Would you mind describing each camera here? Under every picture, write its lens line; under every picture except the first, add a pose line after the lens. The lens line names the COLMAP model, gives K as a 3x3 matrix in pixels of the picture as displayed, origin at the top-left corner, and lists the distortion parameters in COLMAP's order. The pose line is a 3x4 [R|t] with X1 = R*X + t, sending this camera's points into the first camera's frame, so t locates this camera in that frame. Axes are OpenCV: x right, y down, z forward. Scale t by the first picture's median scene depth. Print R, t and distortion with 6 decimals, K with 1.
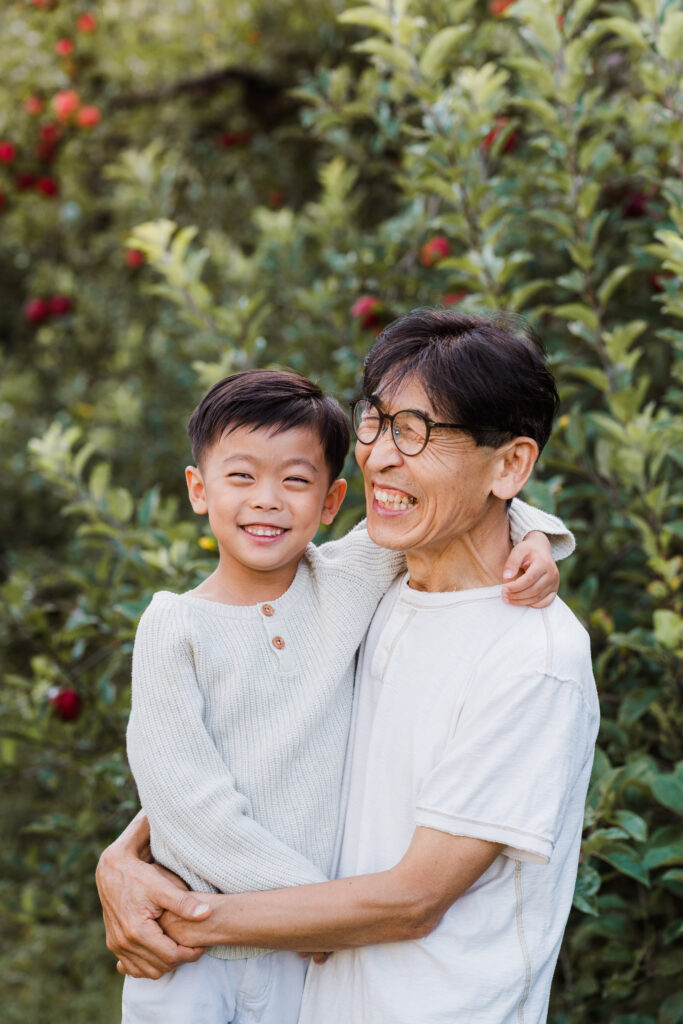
lens RADIAL K [[2526.1, 0, 341.5], [0, 2526.1, 512.0], [0, 0, 1]] dist [-0.075939, 0.948108]
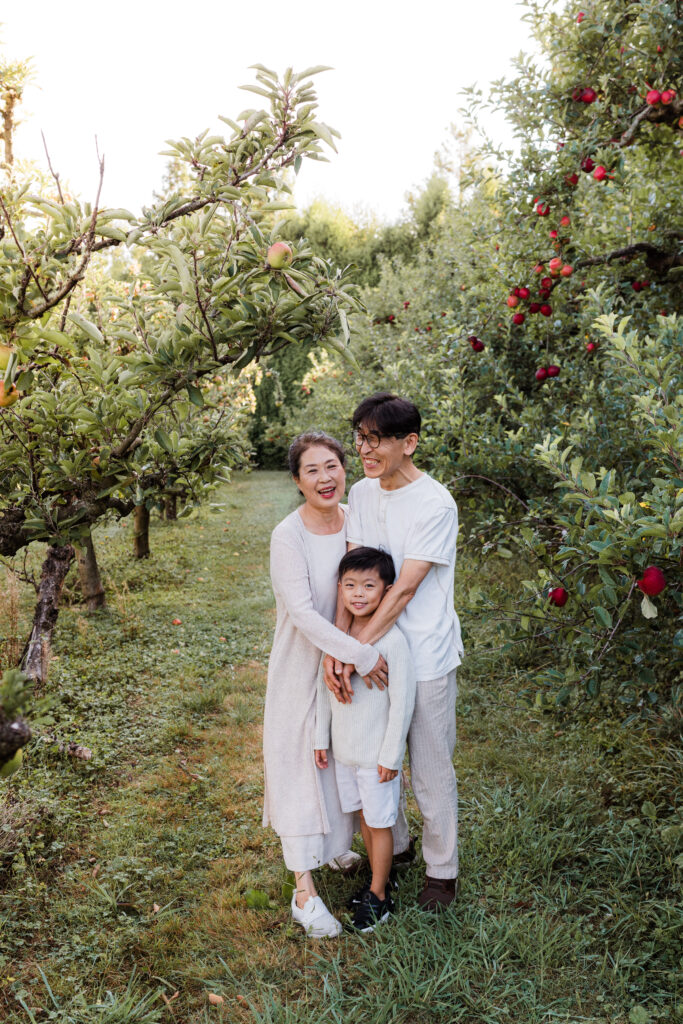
lens RADIAL K [[1020.6, 0, 341.5], [0, 1020.6, 512.0], [0, 0, 1]] dist [-0.001733, 0.001825]
pose [[0.949442, -0.009032, -0.313811, -0.020357], [0.023651, 0.998803, 0.042809, -0.010346], [0.313049, -0.048066, 0.948520, 0.198220]]
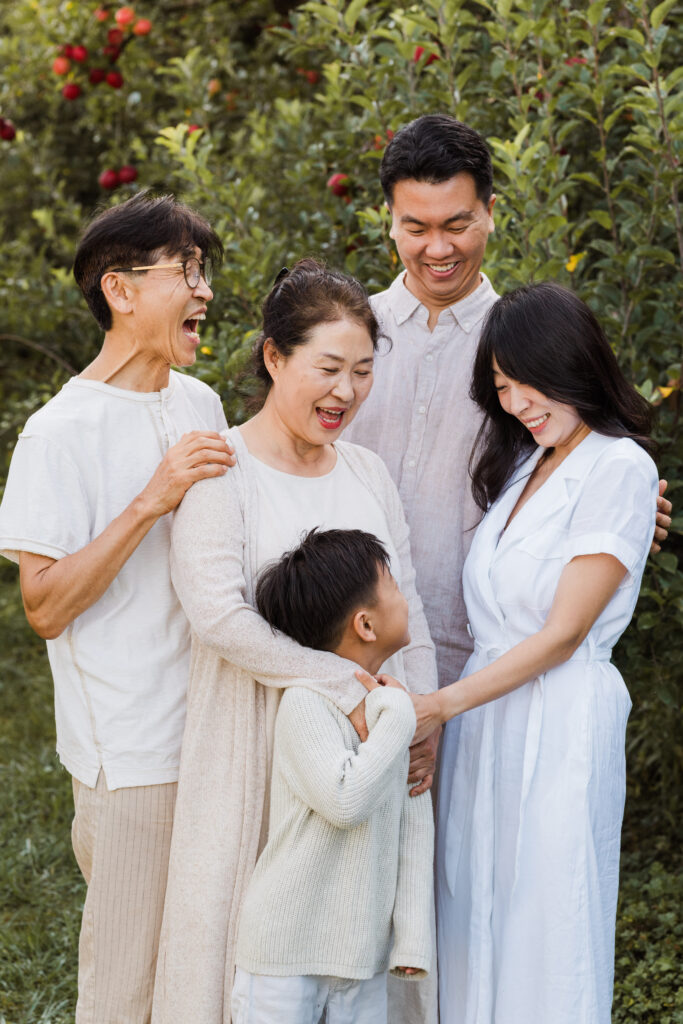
lens RADIAL K [[2526.1, 0, 341.5], [0, 2526.1, 512.0], [0, 0, 1]] dist [-0.075939, 0.948108]
pose [[0.998836, -0.014582, -0.045974, 0.055864], [0.017438, 0.997902, 0.062347, 0.009400], [0.044968, -0.063076, 0.996995, -0.283959]]
